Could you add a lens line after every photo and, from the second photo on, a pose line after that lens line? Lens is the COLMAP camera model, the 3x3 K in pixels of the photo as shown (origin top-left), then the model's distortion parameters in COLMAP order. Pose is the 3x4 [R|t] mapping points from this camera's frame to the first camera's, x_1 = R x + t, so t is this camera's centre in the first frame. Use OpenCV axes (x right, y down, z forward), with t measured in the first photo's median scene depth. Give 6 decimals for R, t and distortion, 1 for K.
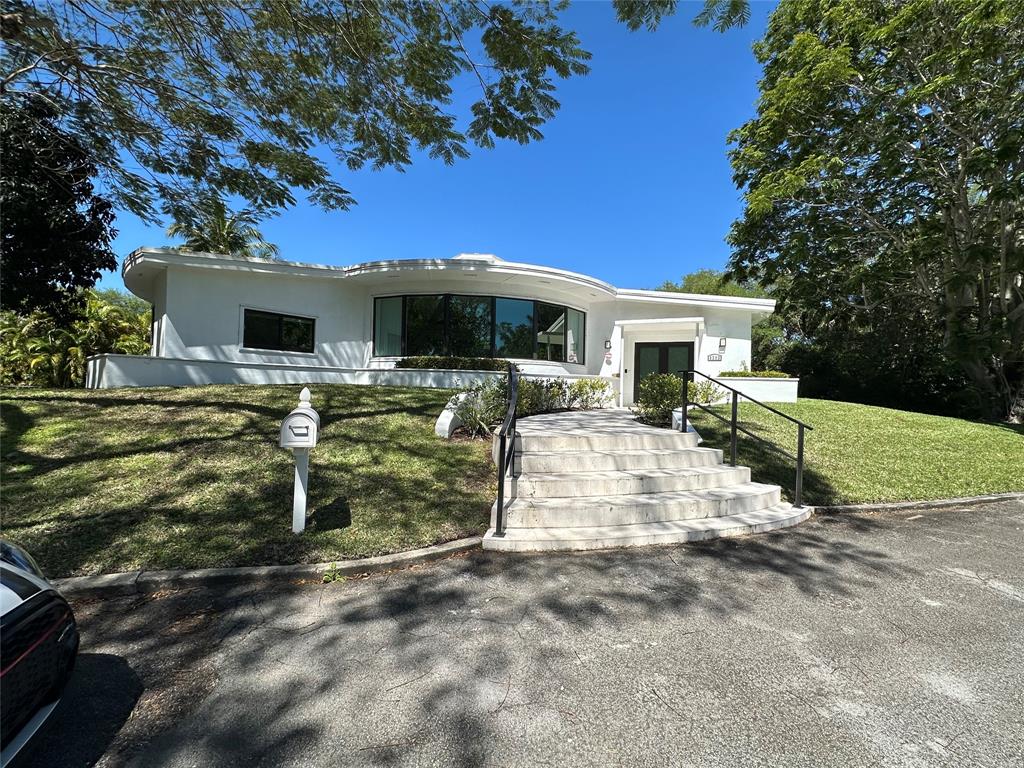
lens RADIAL K [[471.9, 0, 511.3], [0, 471.9, 382.6], [0, 0, 1]] dist [-0.000956, -0.000011]
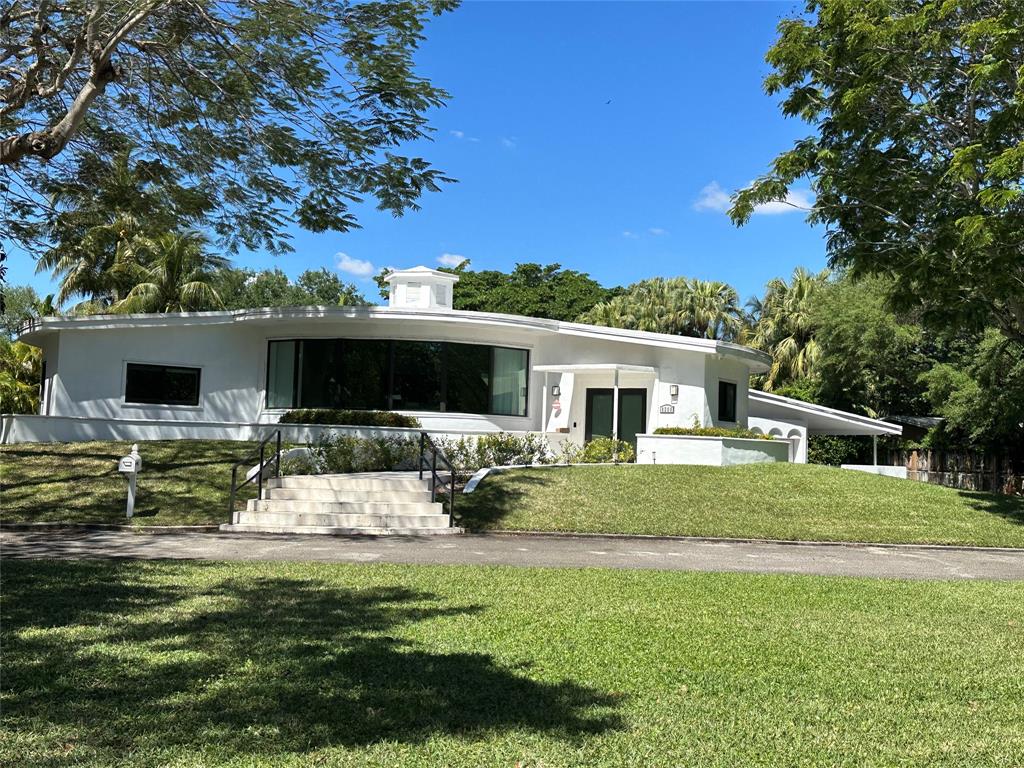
lens RADIAL K [[1161.8, 0, 512.1], [0, 1161.8, 383.6], [0, 0, 1]] dist [0.081817, 0.000000]
pose [[0.971831, -0.004441, -0.235637, 0.677318], [-0.005829, 0.999064, -0.042871, -0.011147], [0.235607, 0.043036, 0.970895, -1.014114]]
